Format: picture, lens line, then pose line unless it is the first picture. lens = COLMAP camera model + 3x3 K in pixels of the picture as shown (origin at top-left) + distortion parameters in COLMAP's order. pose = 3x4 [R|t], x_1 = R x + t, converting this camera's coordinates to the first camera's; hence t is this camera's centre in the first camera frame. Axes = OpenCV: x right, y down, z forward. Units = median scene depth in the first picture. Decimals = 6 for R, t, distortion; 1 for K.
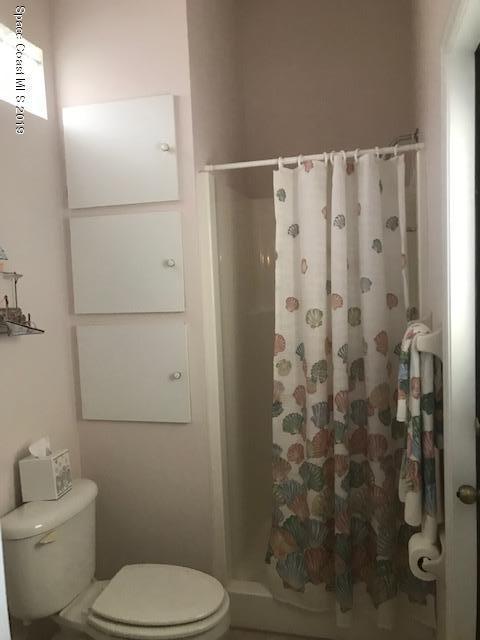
lens RADIAL K [[529.9, 0, 241.0], [0, 529.9, 319.3], [0, 0, 1]] dist [0.010863, 0.002147]
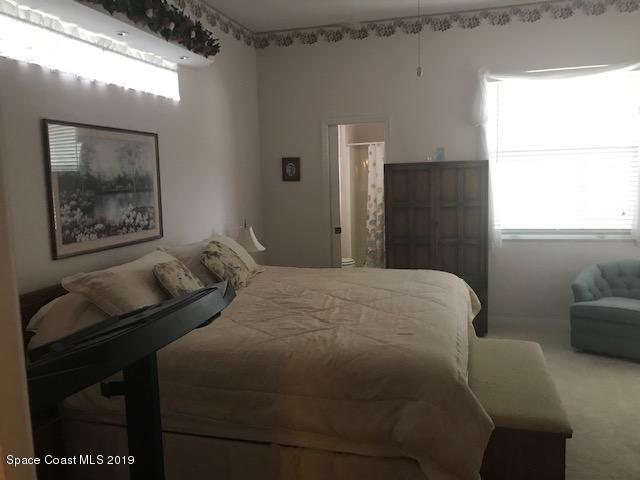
lens RADIAL K [[529.9, 0, 319.5], [0, 529.9, 239.7], [0, 0, 1]] dist [0.010863, 0.002147]
pose [[0.999600, 0.019326, -0.020647, -0.165430], [-0.018797, 0.999497, 0.025538, 0.227265], [0.021130, -0.025139, 0.999461, -2.351072]]
